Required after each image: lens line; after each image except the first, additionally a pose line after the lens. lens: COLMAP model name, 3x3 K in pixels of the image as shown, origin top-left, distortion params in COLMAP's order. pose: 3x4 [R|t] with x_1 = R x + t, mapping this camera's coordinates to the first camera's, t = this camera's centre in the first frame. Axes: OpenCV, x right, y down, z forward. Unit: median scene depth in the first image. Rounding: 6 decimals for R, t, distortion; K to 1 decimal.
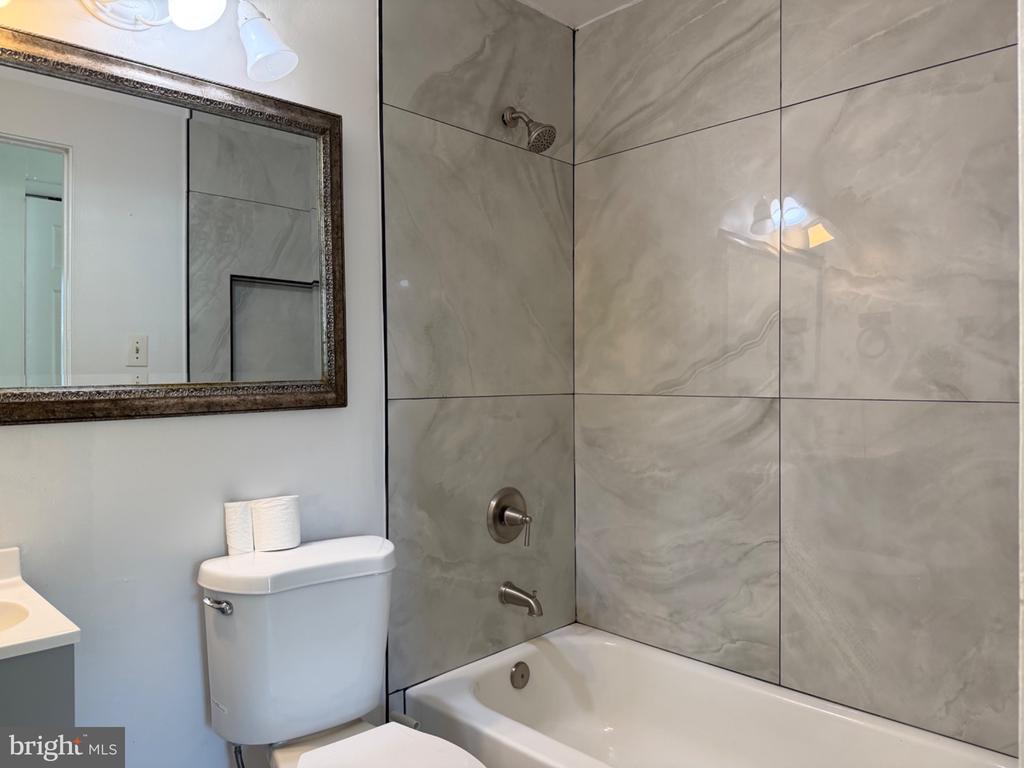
lens RADIAL K [[717.1, 0, 512.0], [0, 717.1, 384.0], [0, 0, 1]] dist [0.030807, -0.053621]
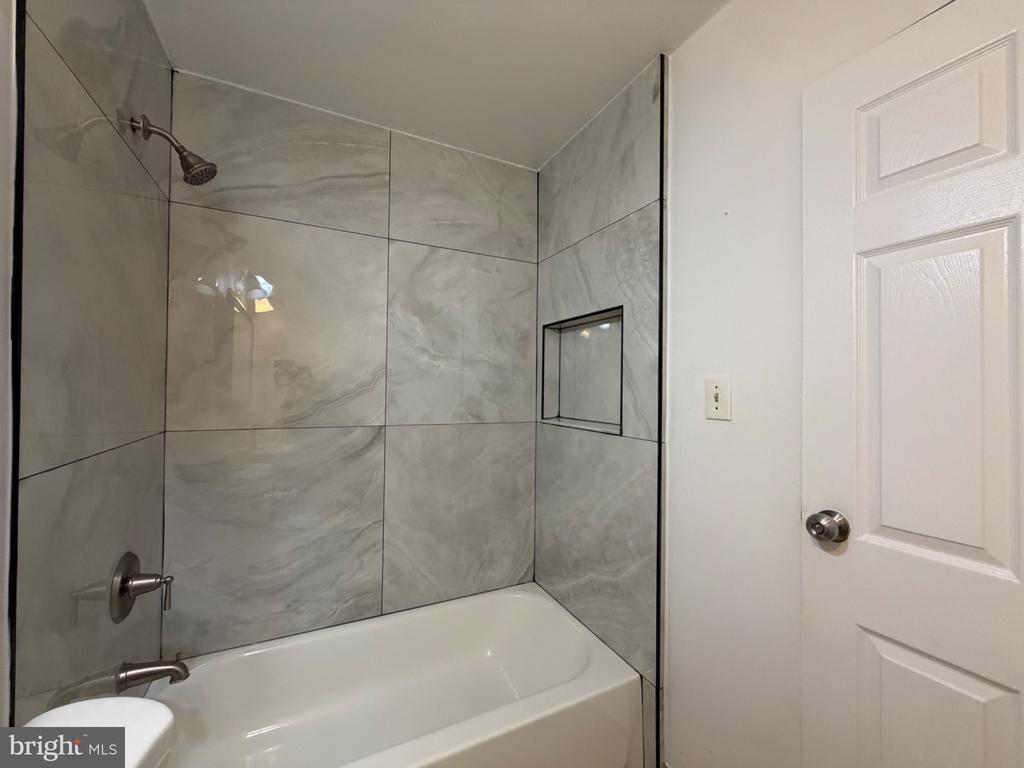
lens RADIAL K [[404.1, 0, 512.0], [0, 404.1, 384.0], [0, 0, 1]] dist [-0.001754, 0.000067]
pose [[0.325846, 0.018106, 0.945250, -0.339339], [-0.005410, 0.999836, -0.017286, -0.053901], [-0.945407, 0.000518, 0.325890, 0.442957]]
